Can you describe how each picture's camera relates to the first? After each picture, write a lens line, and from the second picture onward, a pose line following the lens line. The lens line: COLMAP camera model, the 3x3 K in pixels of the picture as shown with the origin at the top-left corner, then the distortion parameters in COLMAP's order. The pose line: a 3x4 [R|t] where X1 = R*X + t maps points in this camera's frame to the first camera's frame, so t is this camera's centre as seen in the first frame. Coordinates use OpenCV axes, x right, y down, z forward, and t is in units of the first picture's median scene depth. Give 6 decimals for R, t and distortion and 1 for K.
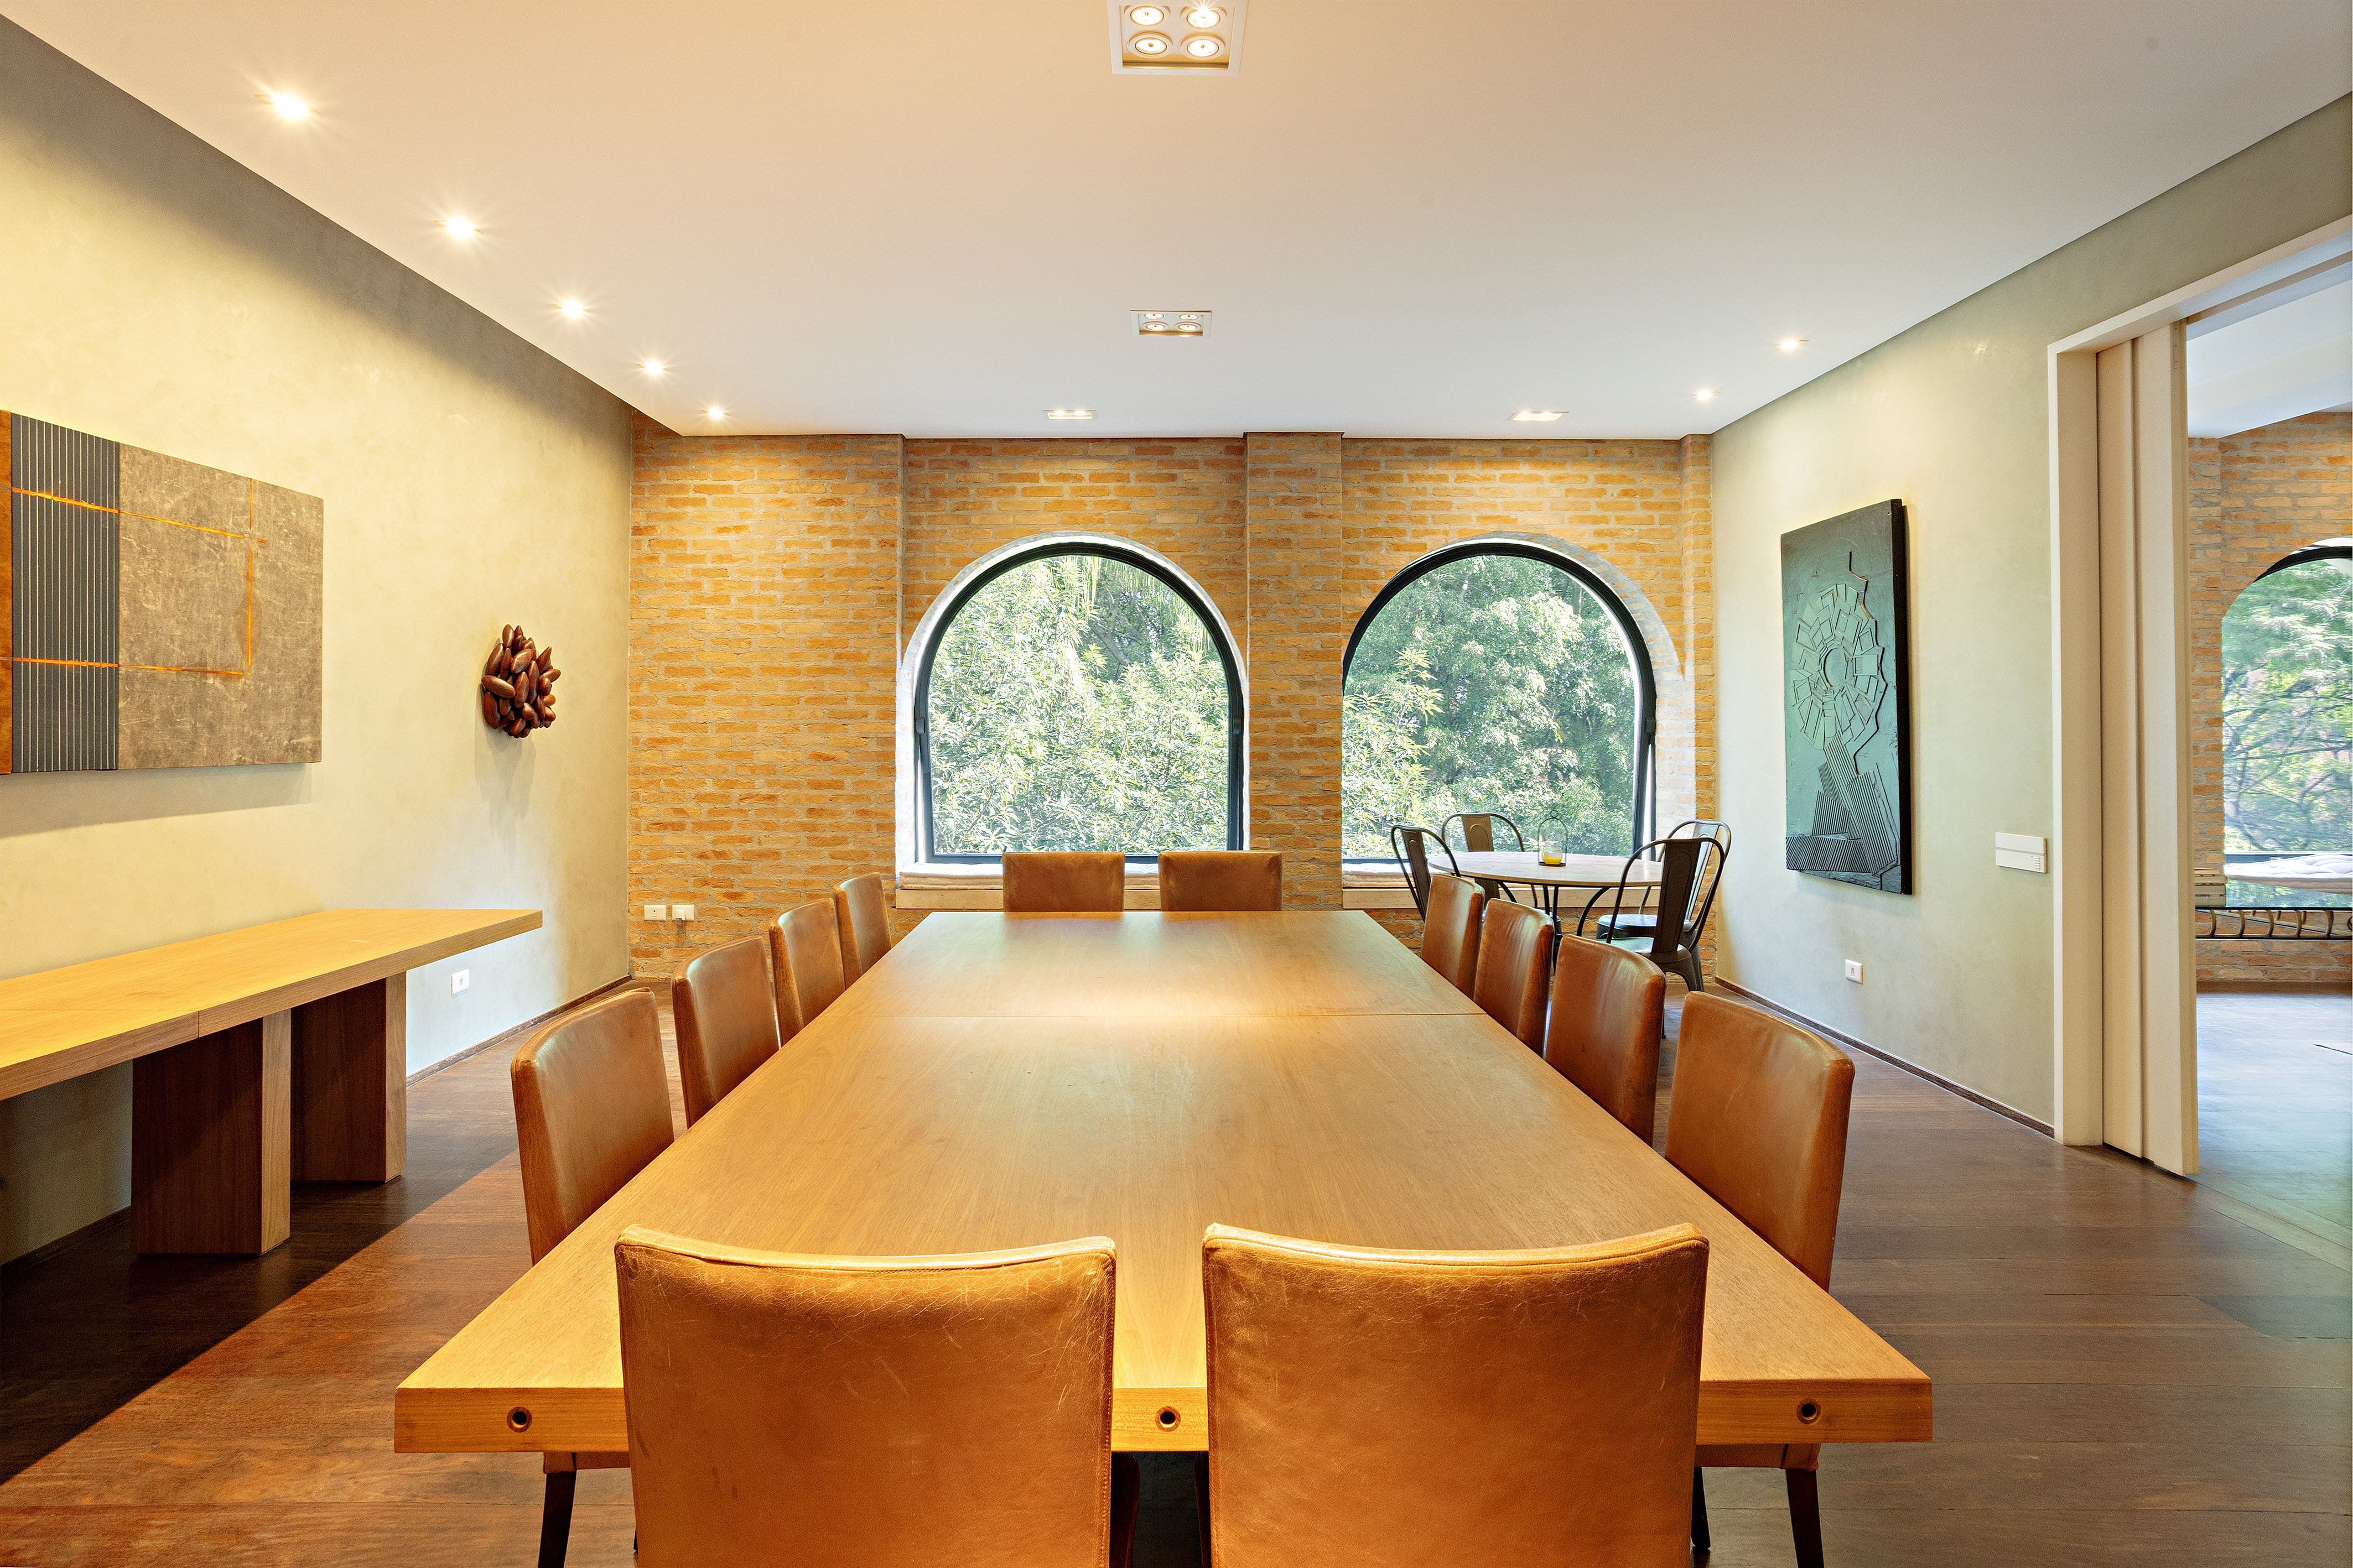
lens RADIAL K [[1191.4, 0, 1133.0], [0, 1191.4, 710.6], [0, 0, 1]] dist [-0.049495, 0.026818]
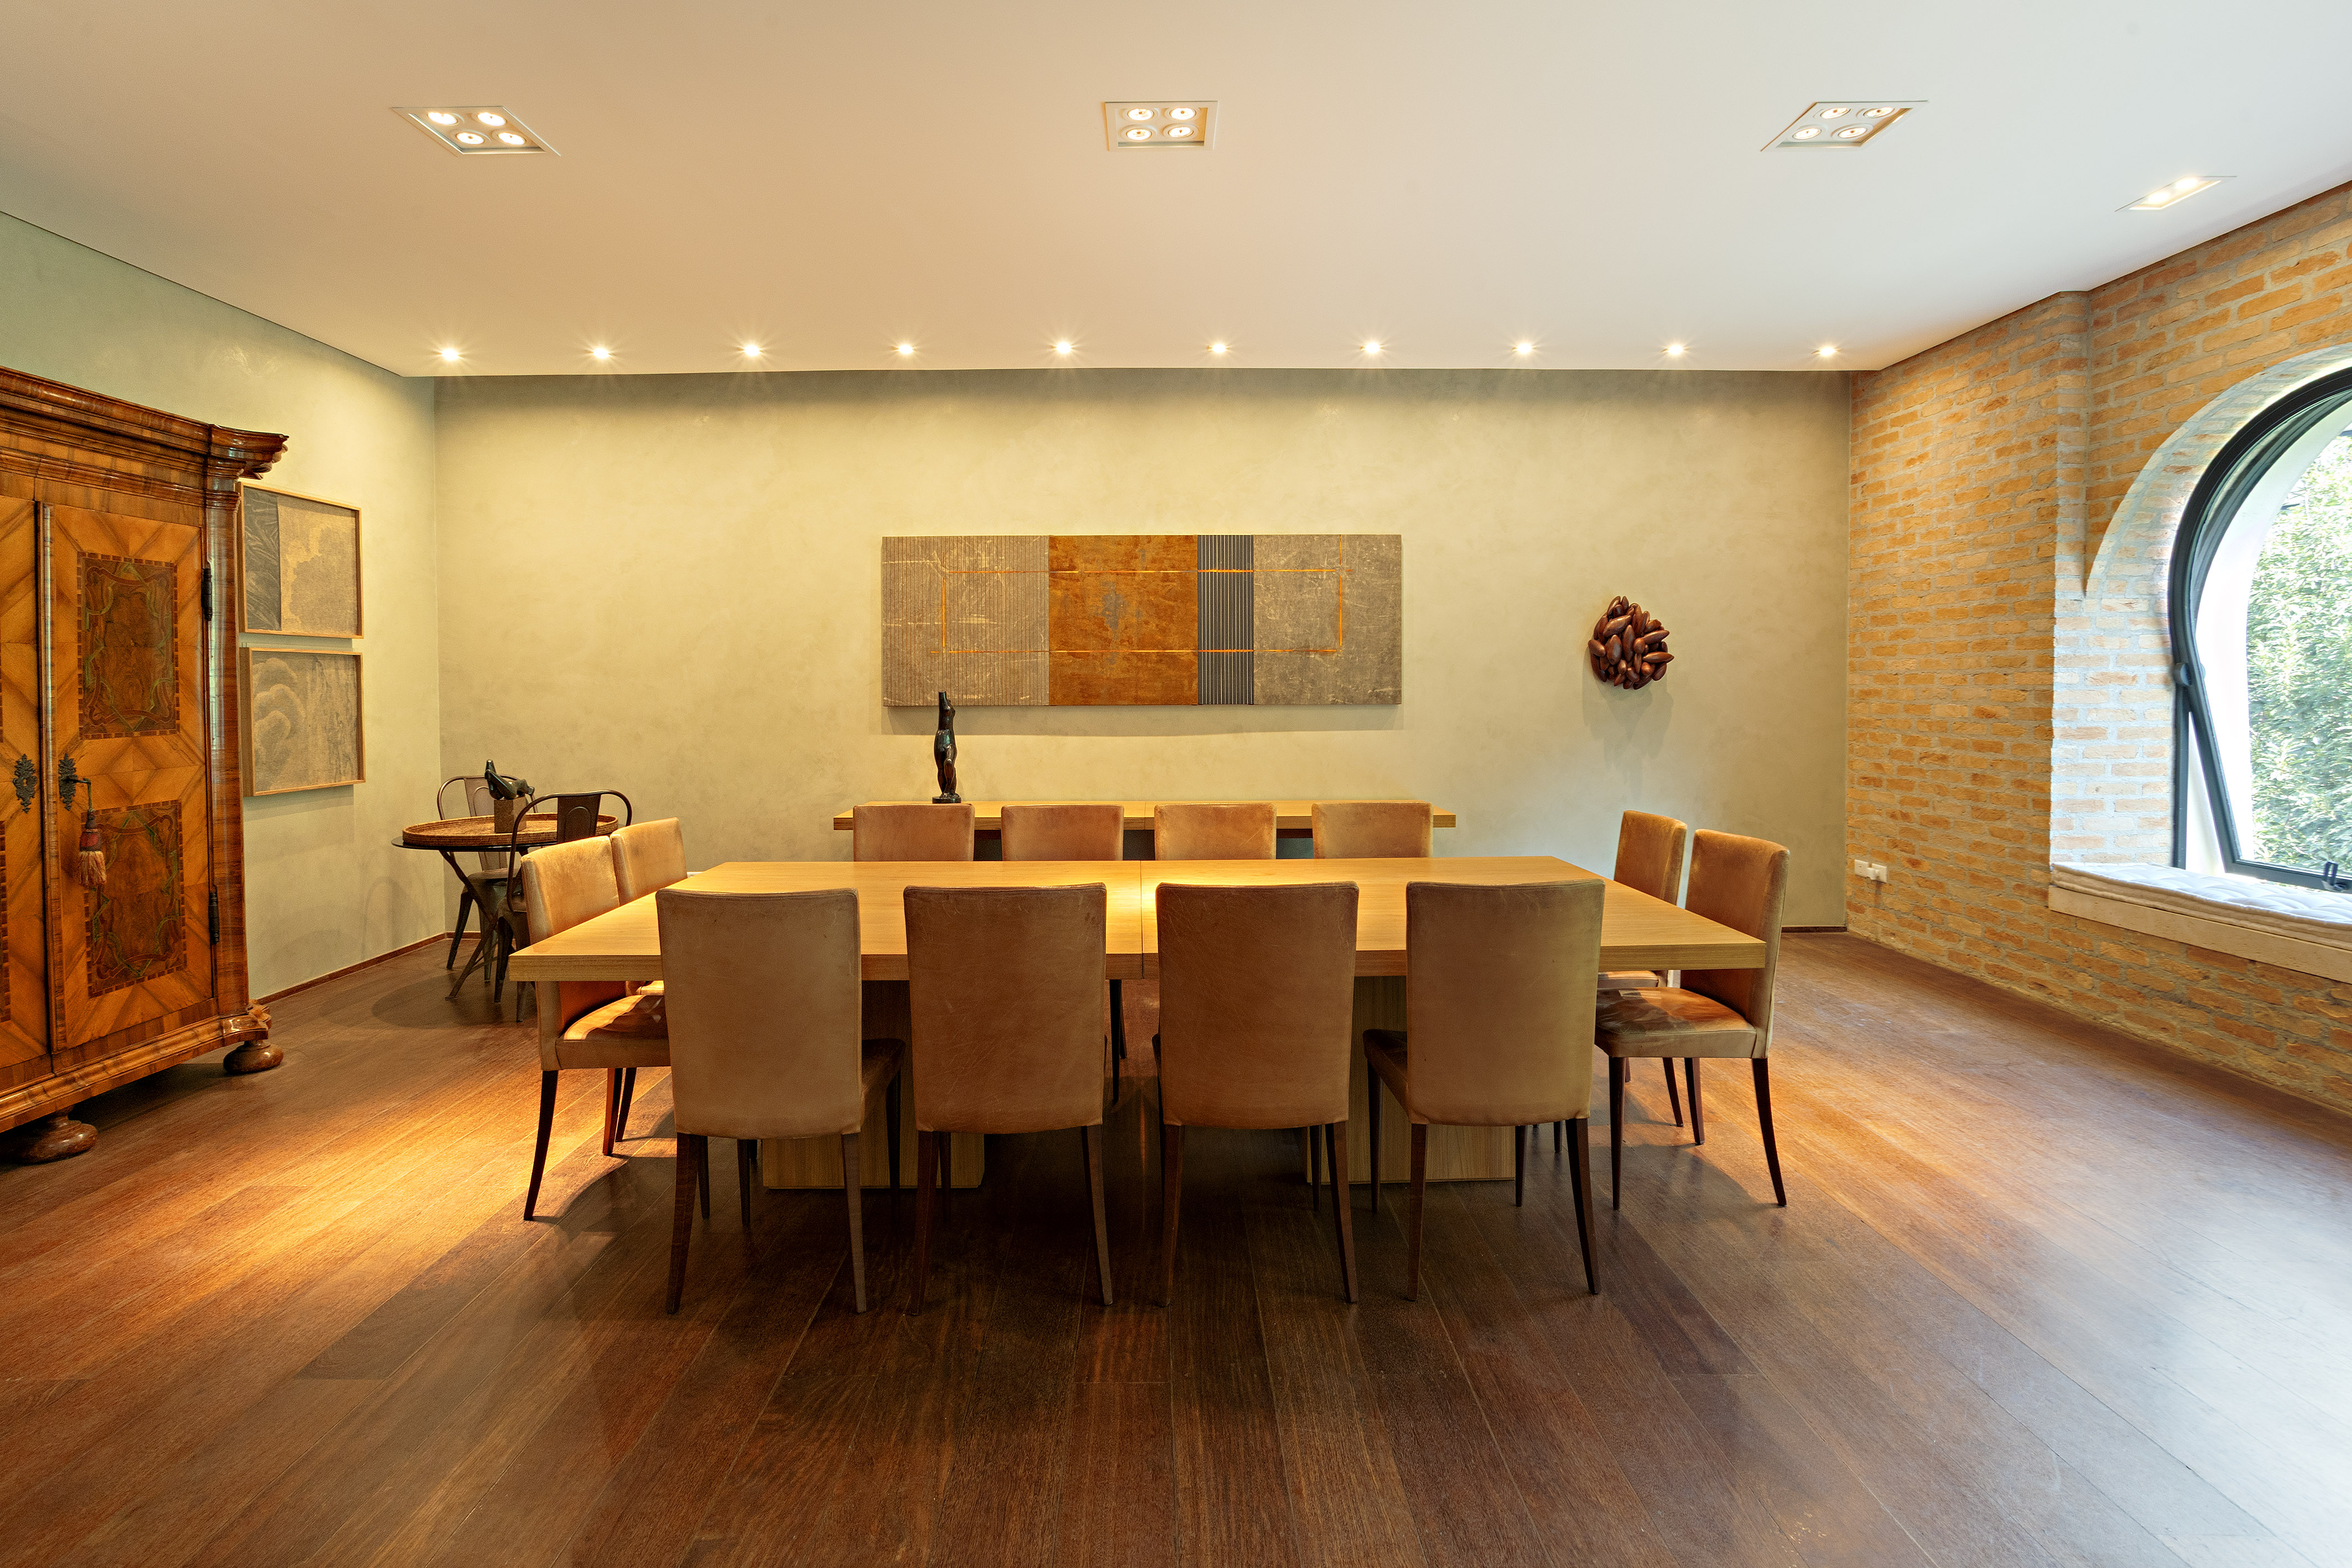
lens RADIAL K [[1191.0, 0, 1165.2], [0, 1191.0, 725.6], [0, 0, 1]] dist [-0.049495, 0.026818]
pose [[0.009772, 0.034131, -0.999370, 0.557676], [0.020259, 0.999205, 0.034324, 0.007569], [0.999747, -0.020581, 0.009073, 0.414760]]
